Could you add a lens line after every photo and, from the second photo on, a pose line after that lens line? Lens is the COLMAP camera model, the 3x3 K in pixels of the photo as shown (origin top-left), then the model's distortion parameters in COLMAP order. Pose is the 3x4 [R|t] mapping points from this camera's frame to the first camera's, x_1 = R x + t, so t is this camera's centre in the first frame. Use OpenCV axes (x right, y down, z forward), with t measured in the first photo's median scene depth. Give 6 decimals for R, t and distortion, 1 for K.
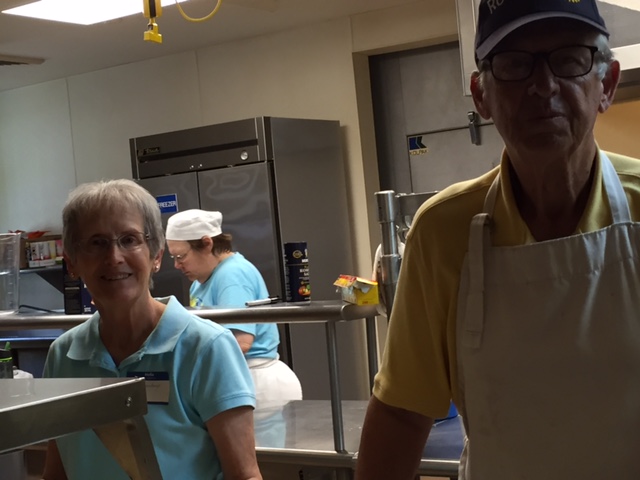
lens RADIAL K [[1160.2, 0, 320.0], [0, 1160.2, 240.0], [0, 0, 1]] dist [-0.019114, 0.114574]
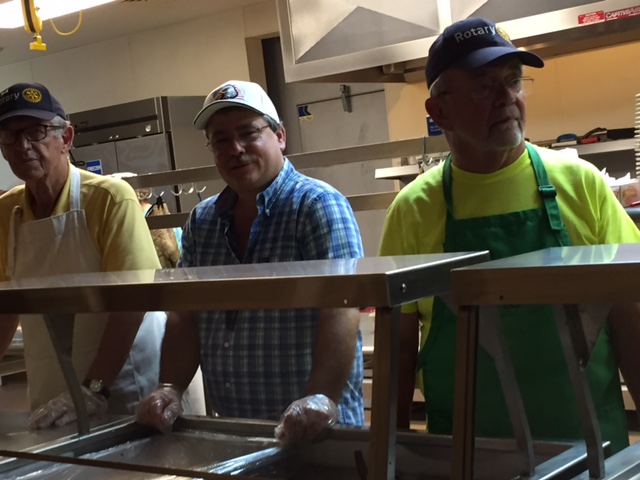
lens RADIAL K [[1160.2, 0, 320.0], [0, 1160.2, 240.0], [0, 0, 1]] dist [-0.019114, 0.114574]
pose [[0.998446, -0.020619, -0.051776, 0.180003], [0.023247, 0.998444, 0.050681, -0.012642], [0.050650, -0.051806, 0.997372, -0.225851]]
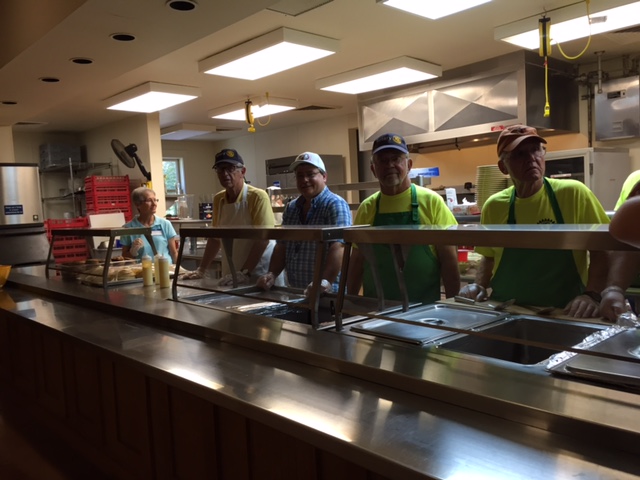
lens RADIAL K [[553.3, 0, 320.0], [0, 553.3, 240.0], [0, 0, 1]] dist [0.003424, -0.005847]
pose [[0.981167, 0.052640, -0.185851, 0.235477], [-0.037658, 0.995818, 0.083241, -0.013449], [0.189455, -0.074675, 0.979046, -0.292029]]
